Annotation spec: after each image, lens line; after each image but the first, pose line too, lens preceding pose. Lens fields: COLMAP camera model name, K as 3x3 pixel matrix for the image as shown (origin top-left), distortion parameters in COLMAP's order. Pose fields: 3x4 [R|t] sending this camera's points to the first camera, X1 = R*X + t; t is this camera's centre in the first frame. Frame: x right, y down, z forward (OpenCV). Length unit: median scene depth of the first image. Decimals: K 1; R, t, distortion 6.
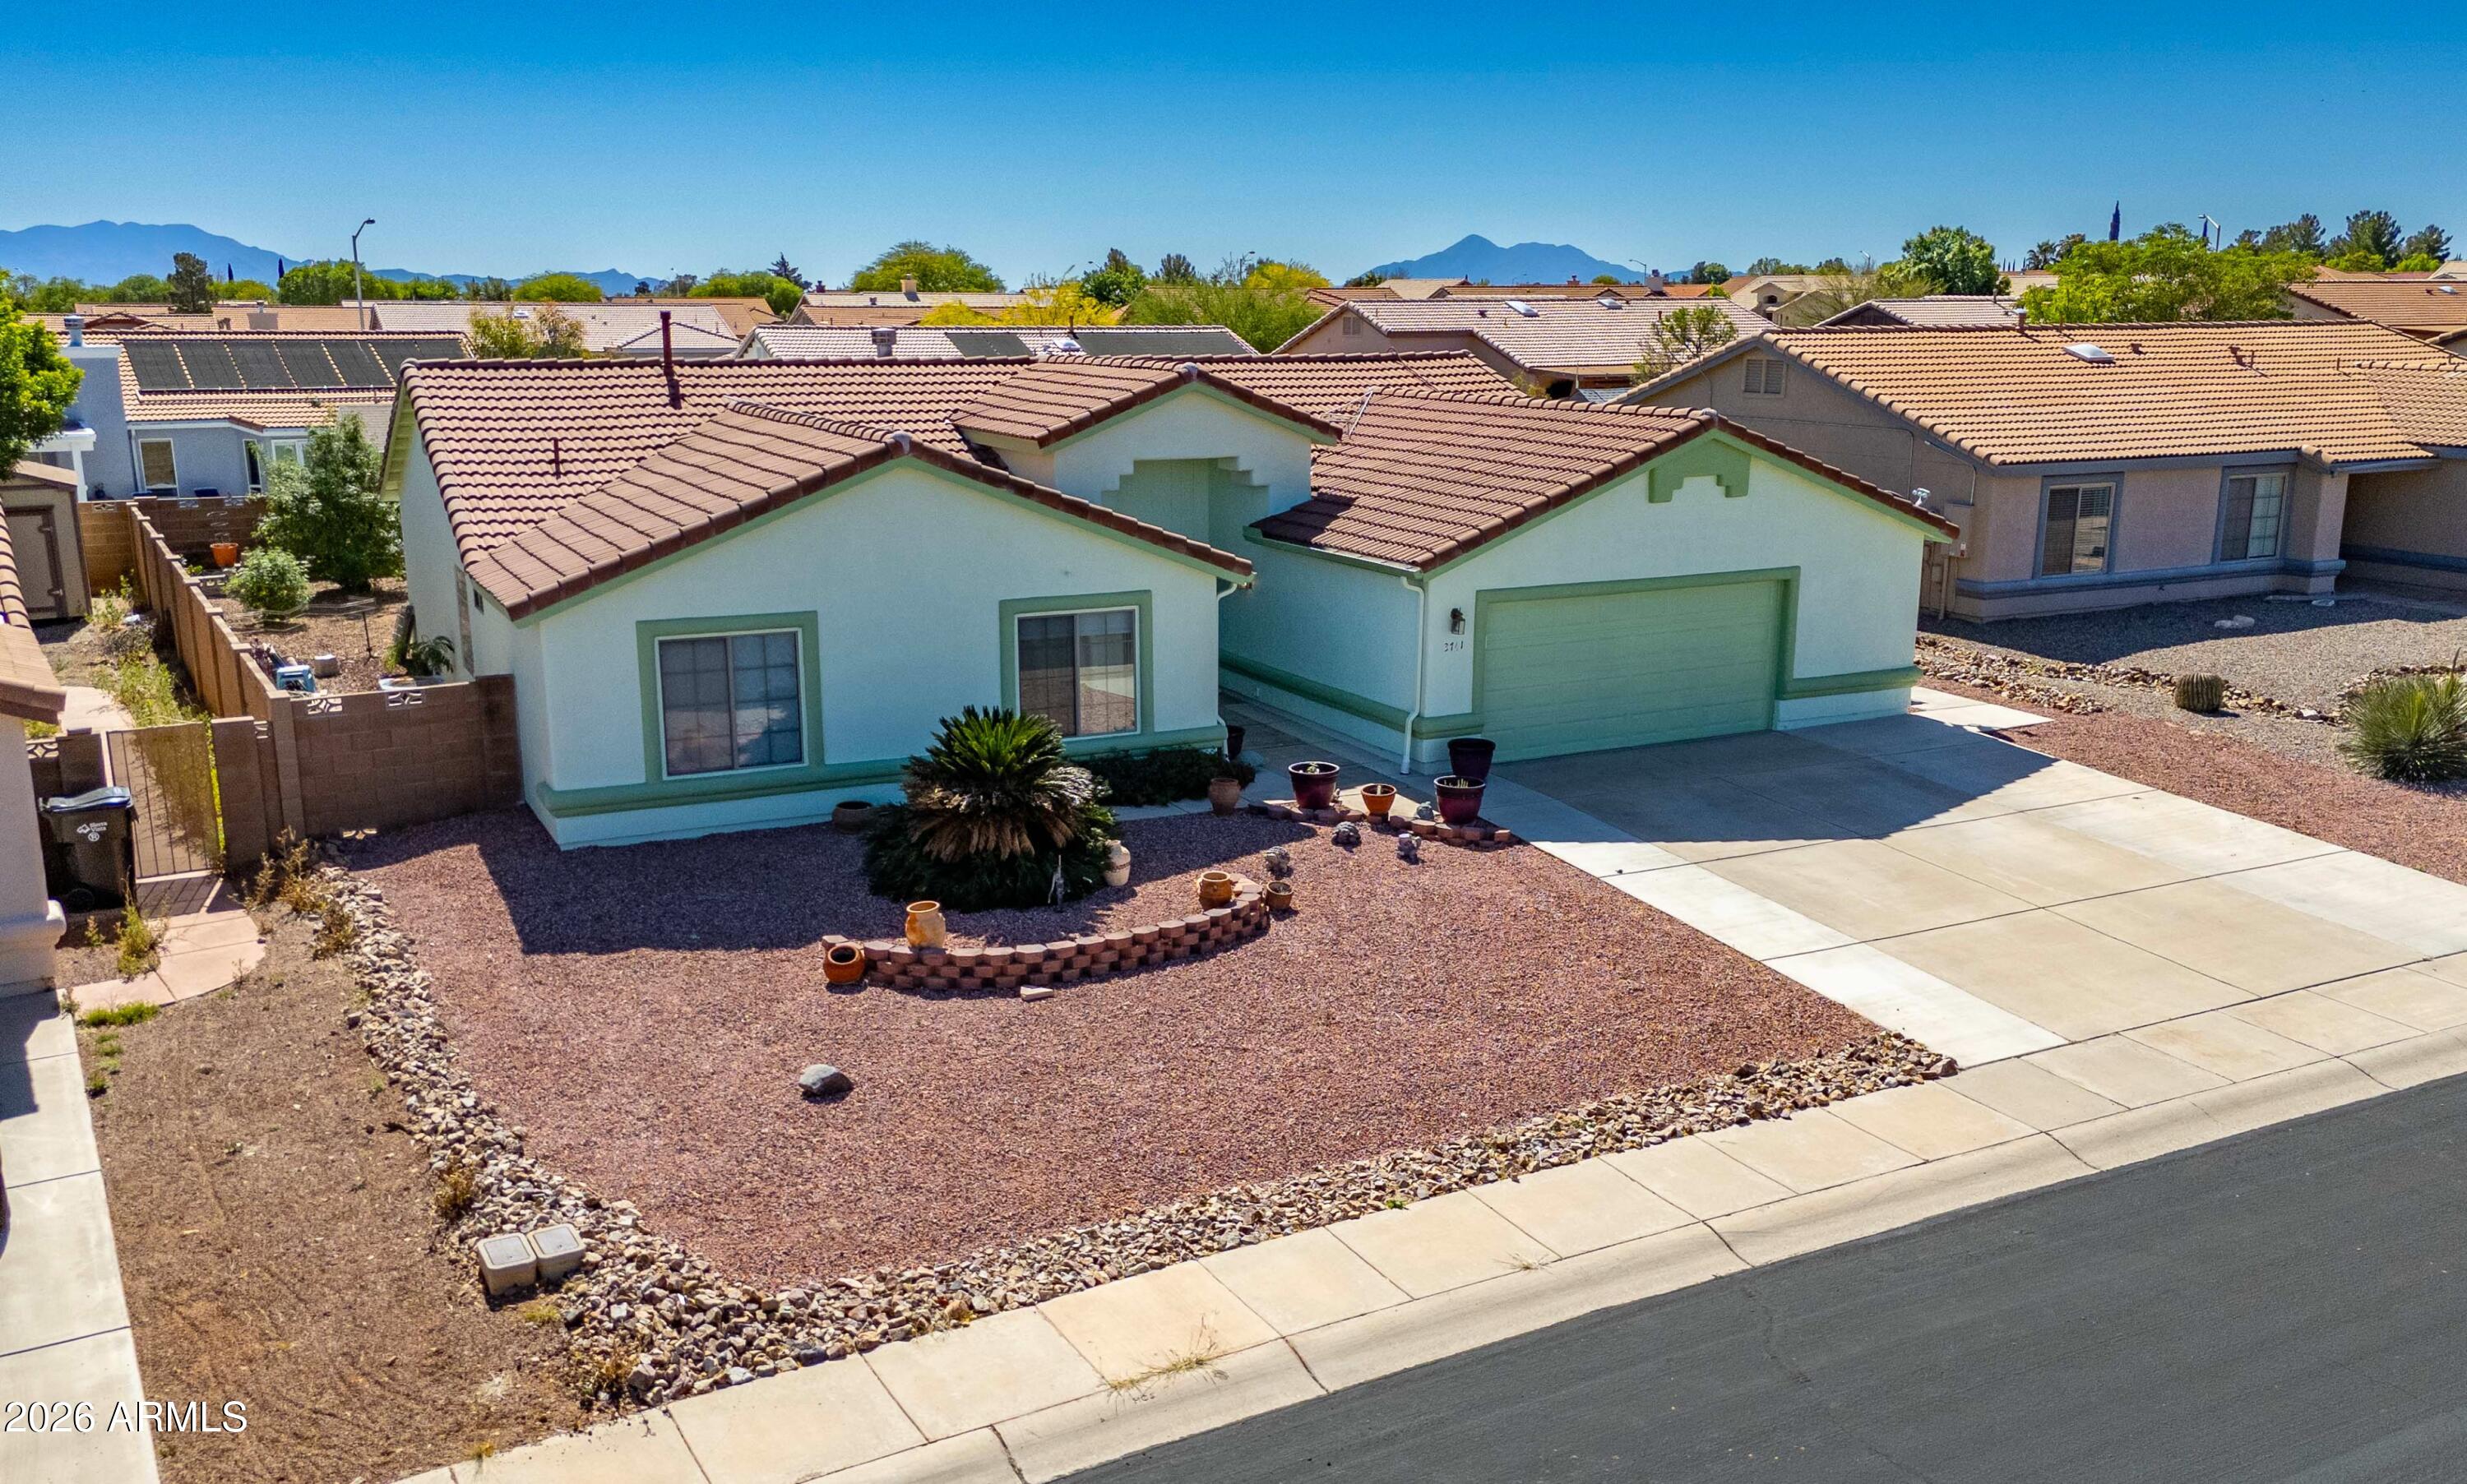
lens RADIAL K [[2012.9, 0, 1208.7], [0, 2012.9, 816.1], [0, 0, 1]] dist [0.053998, -0.025708]
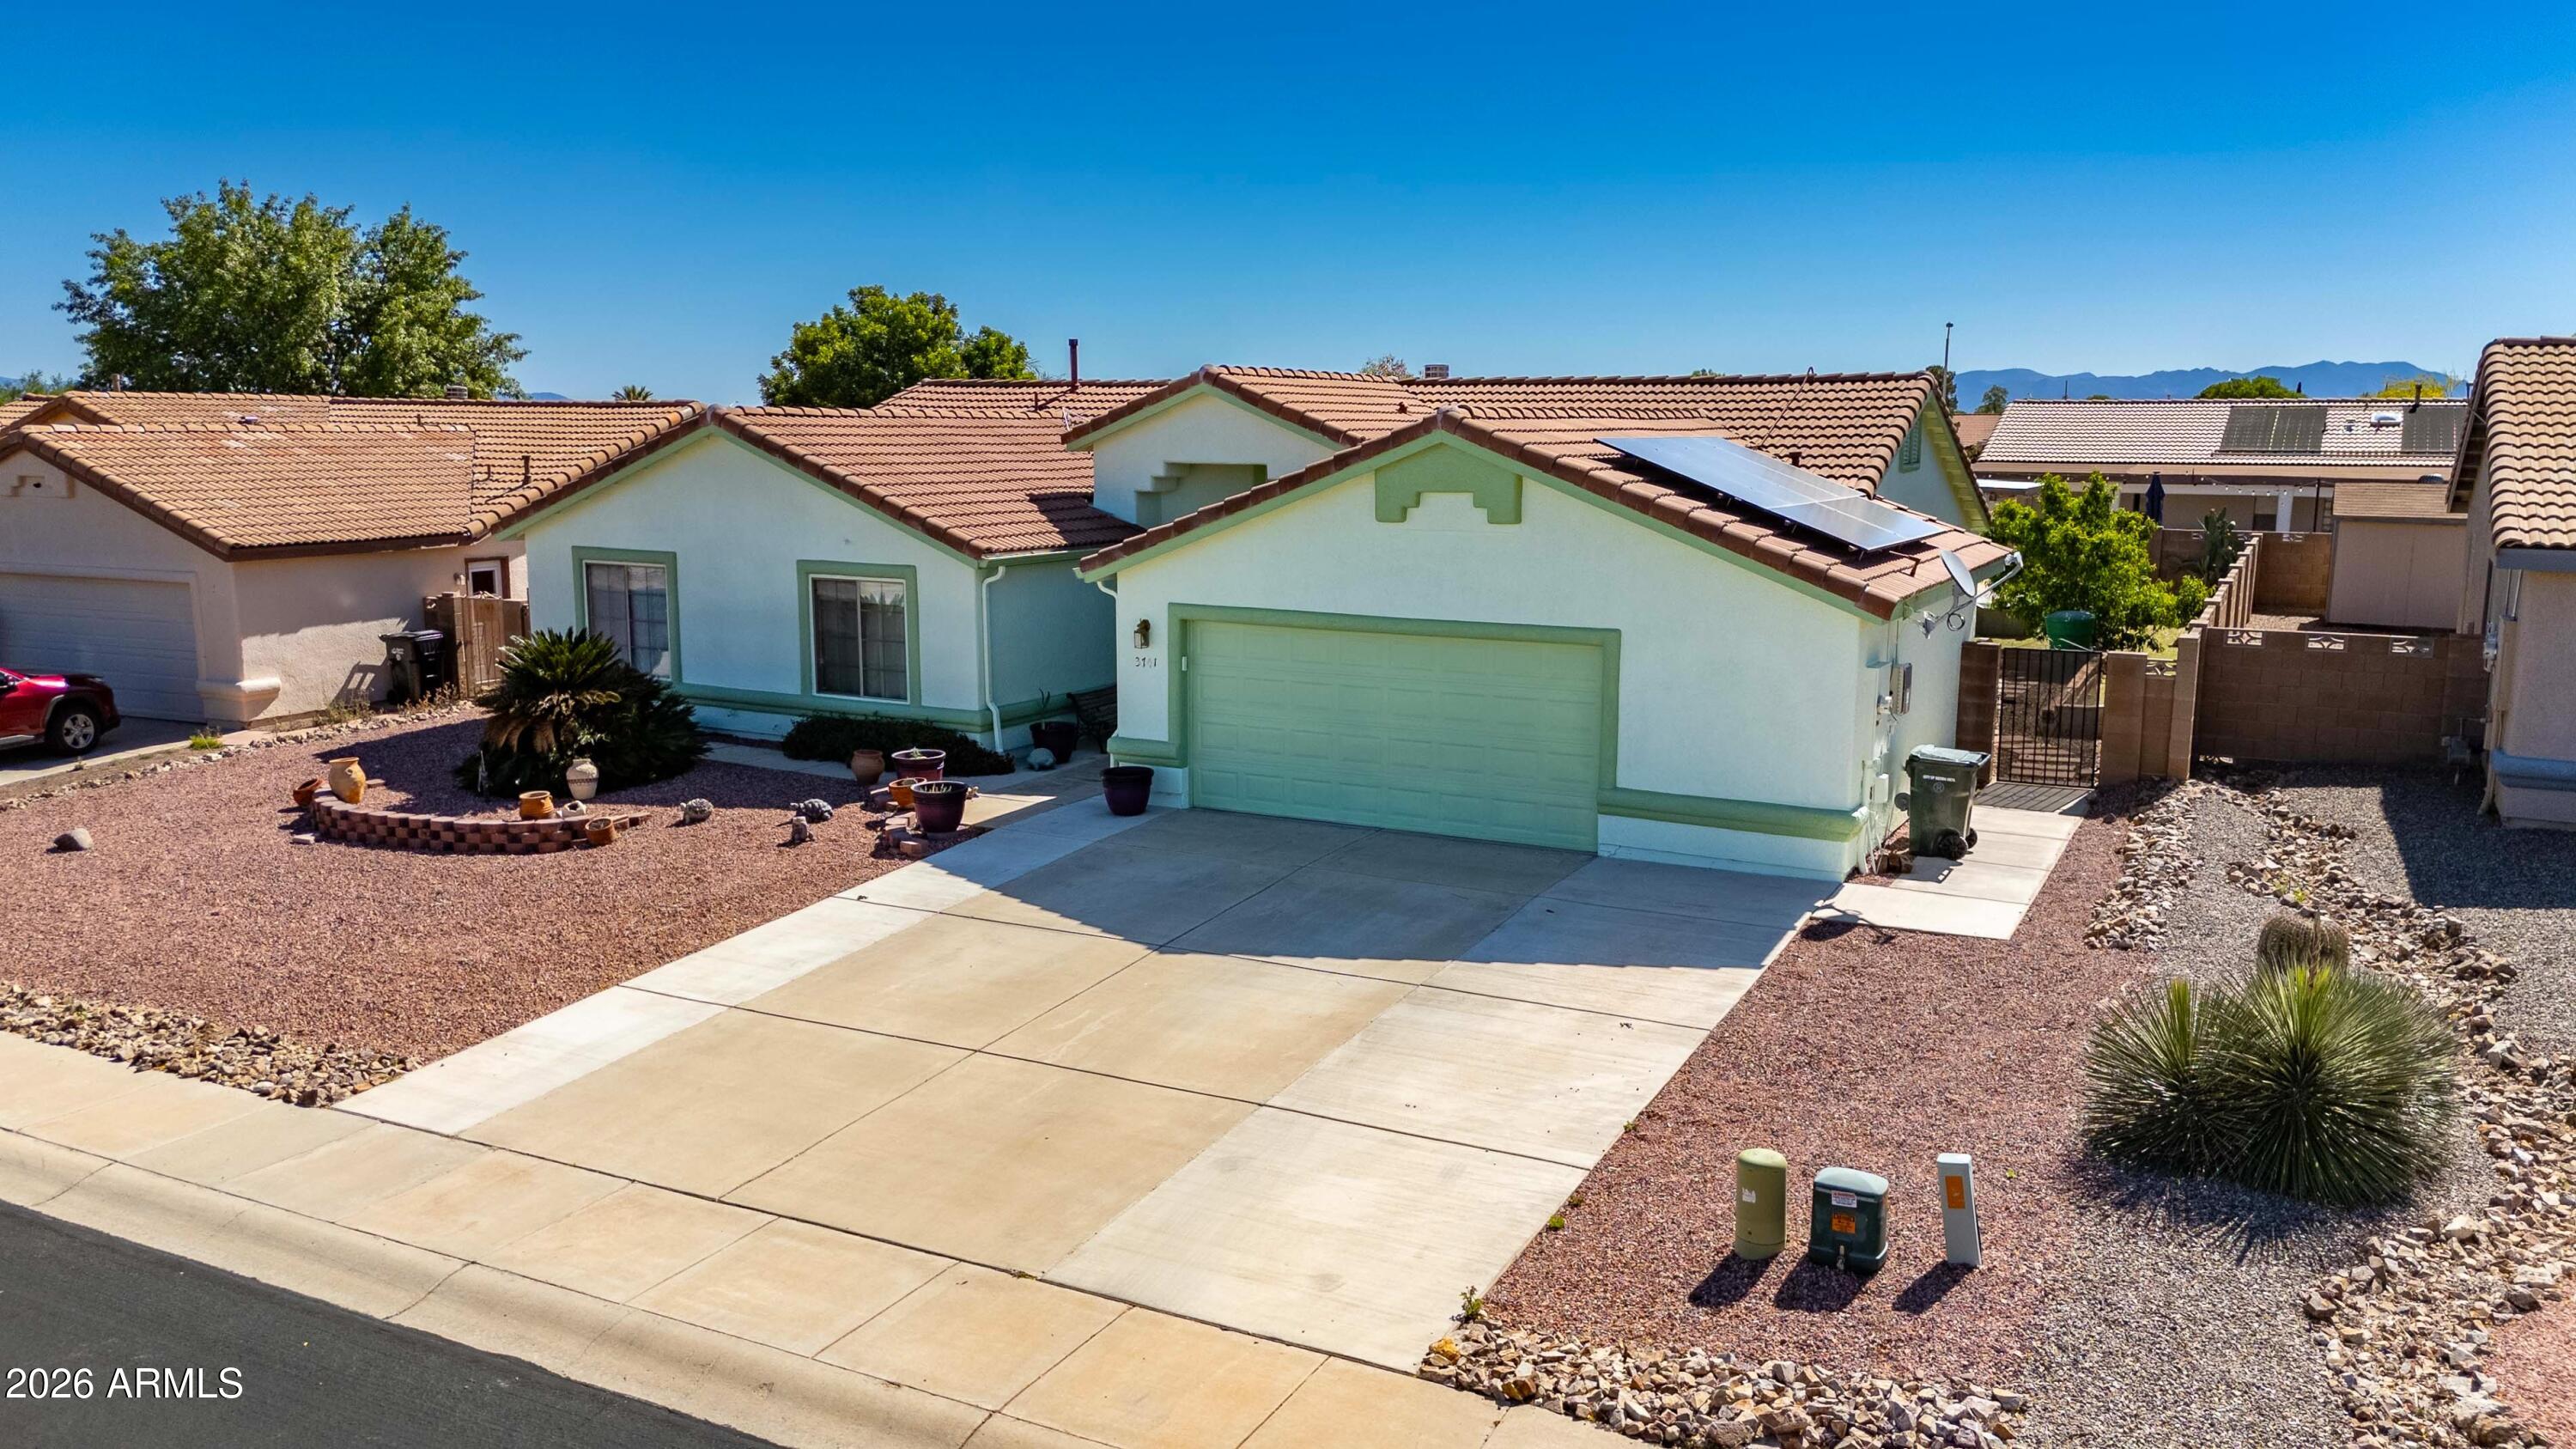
lens RADIAL K [[1857.1, 0, 1294.9], [0, 1857.1, 719.8], [0, 0, 1]] dist [0.058587, -0.038422]
pose [[0.583346, 0.132821, -0.801290, 0.926384], [-0.207048, 0.978264, 0.011424, -0.093303], [0.785391, 0.159242, 0.598166, 0.639414]]
